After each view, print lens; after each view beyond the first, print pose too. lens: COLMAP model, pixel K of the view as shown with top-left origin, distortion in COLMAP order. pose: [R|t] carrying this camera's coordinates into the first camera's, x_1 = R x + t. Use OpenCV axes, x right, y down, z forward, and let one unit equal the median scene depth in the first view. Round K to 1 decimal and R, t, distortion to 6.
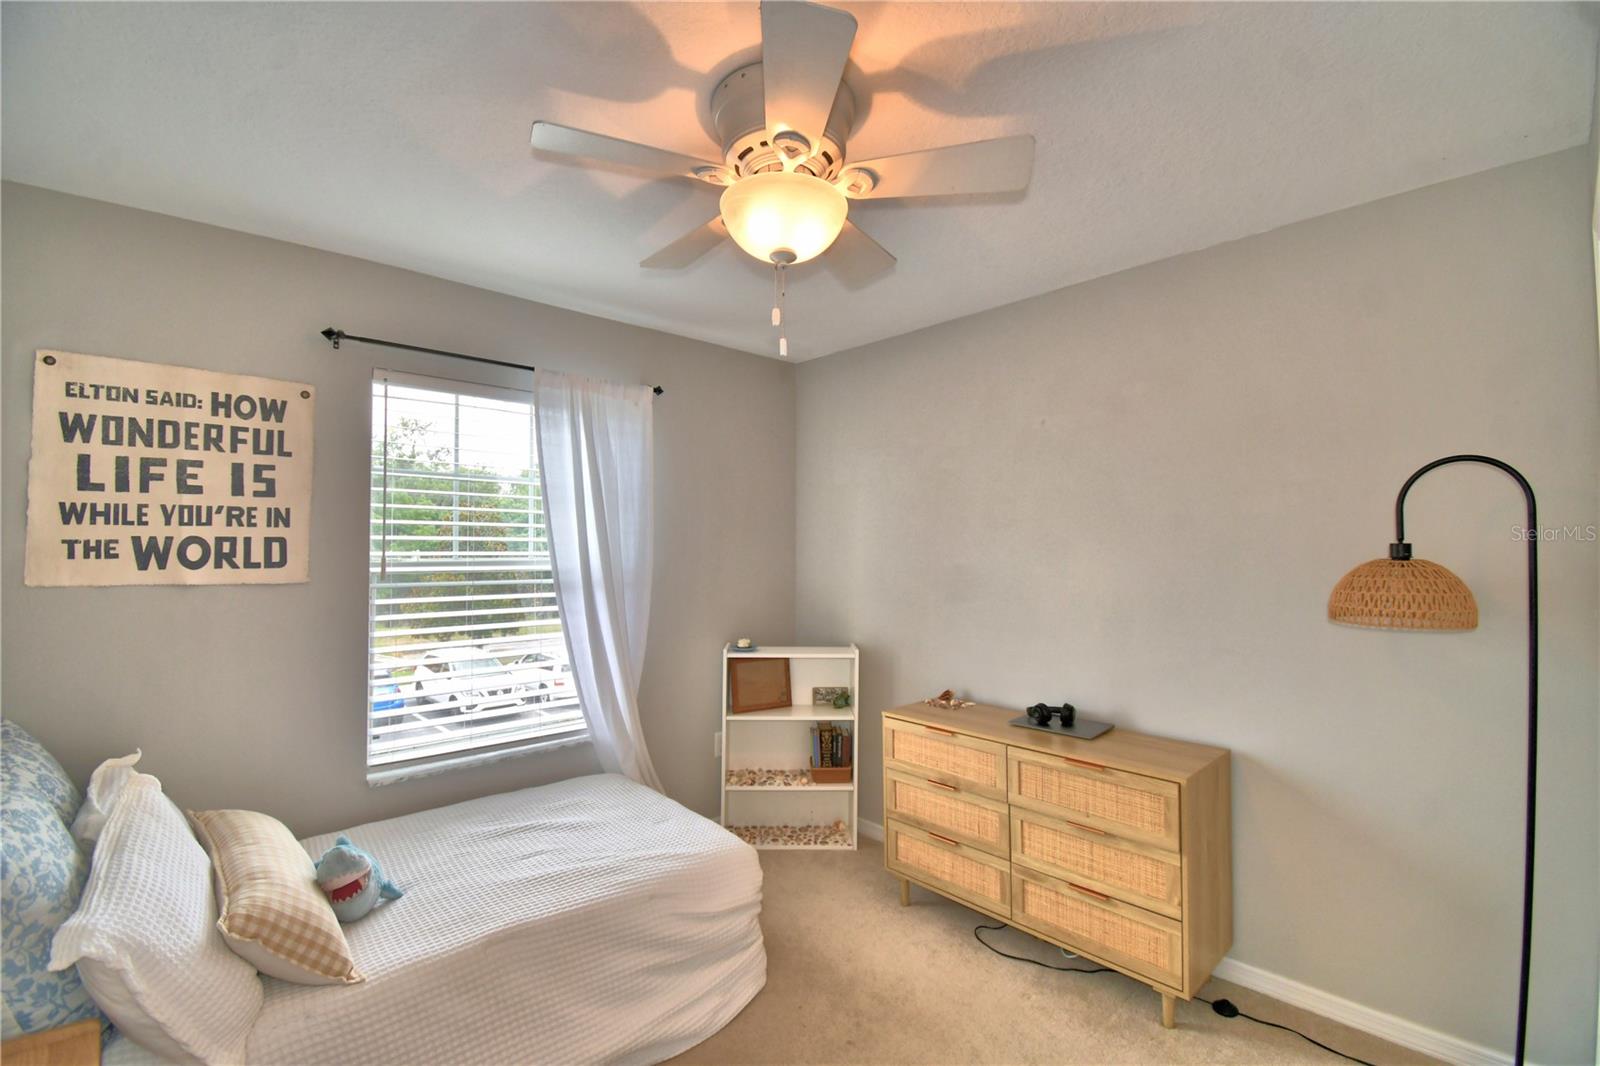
lens RADIAL K [[701.1, 0, 795.0], [0, 701.1, 537.3], [0, 0, 1]] dist [0.024427, -0.025977]
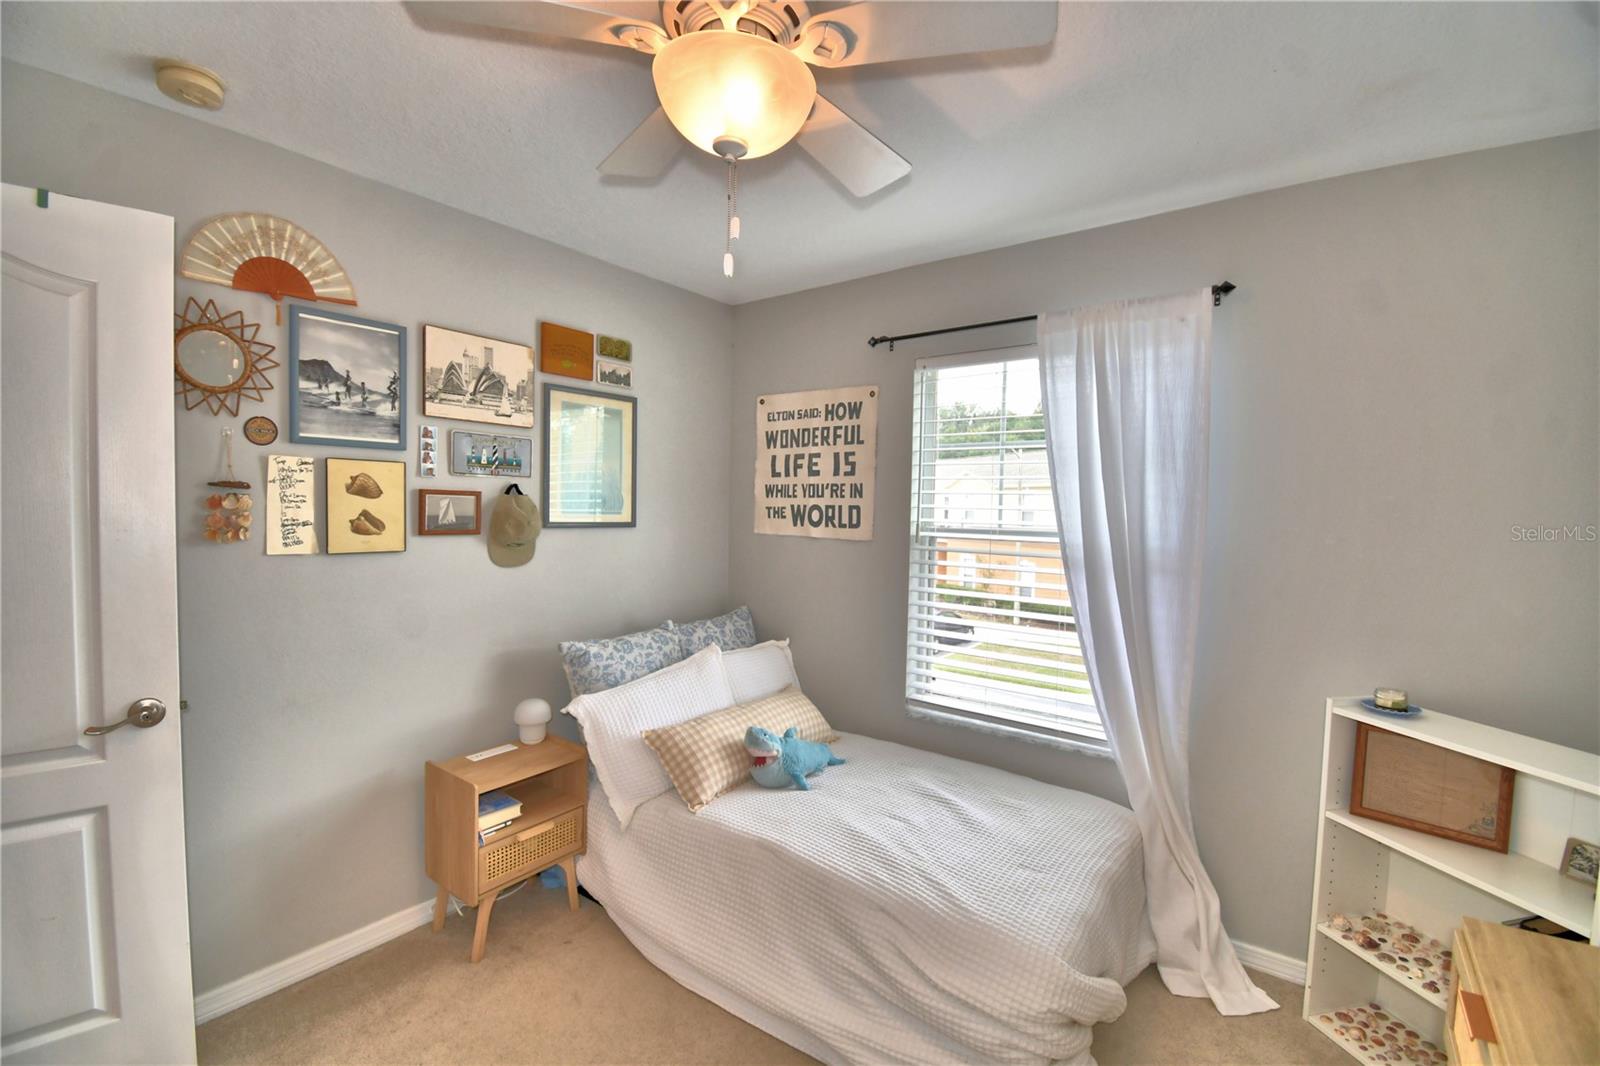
lens RADIAL K [[701.1, 0, 795.0], [0, 701.1, 537.3], [0, 0, 1]] dist [0.024427, -0.025977]
pose [[0.182888, 0.044253, -0.982137, 0.581610], [-0.003588, 0.999010, 0.044345, 0.001747], [0.983127, -0.004587, 0.182866, 0.675492]]
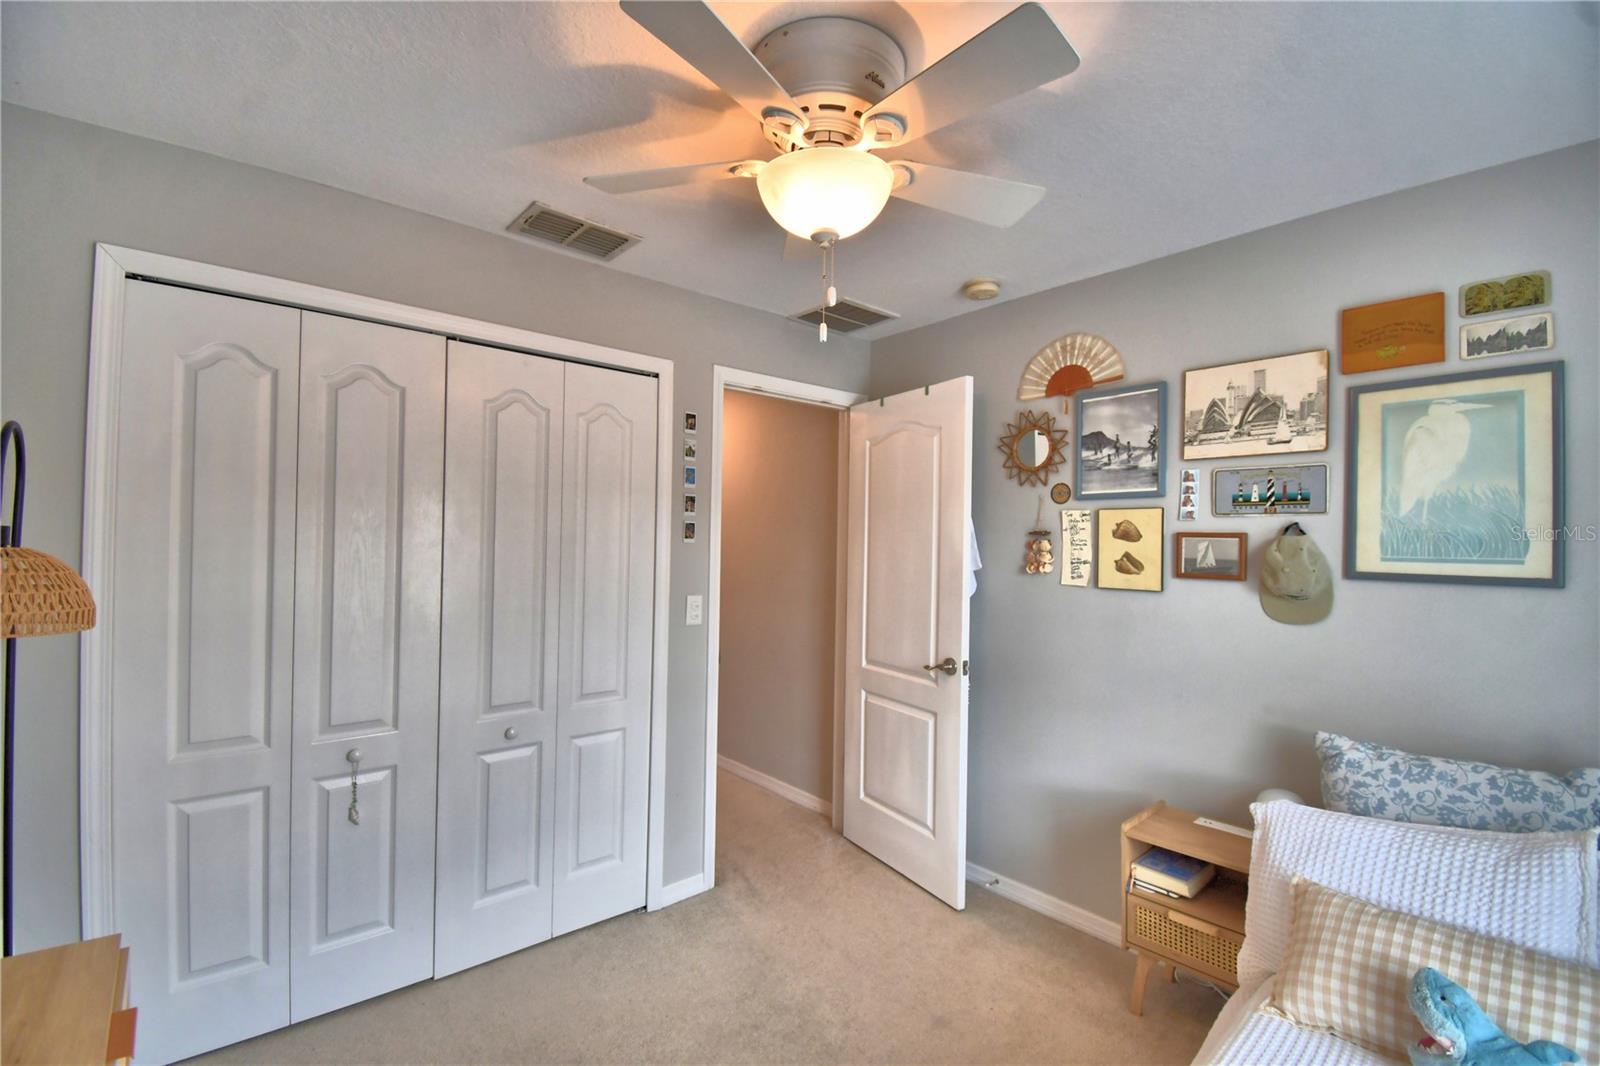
lens RADIAL K [[701.1, 0, 795.0], [0, 701.1, 537.3], [0, 0, 1]] dist [0.024427, -0.025977]
pose [[-0.999345, -0.015755, 0.032585, -0.010078], [-0.016416, 0.999663, -0.020108, 0.017382], [-0.032257, -0.020630, -0.999267, 1.416336]]
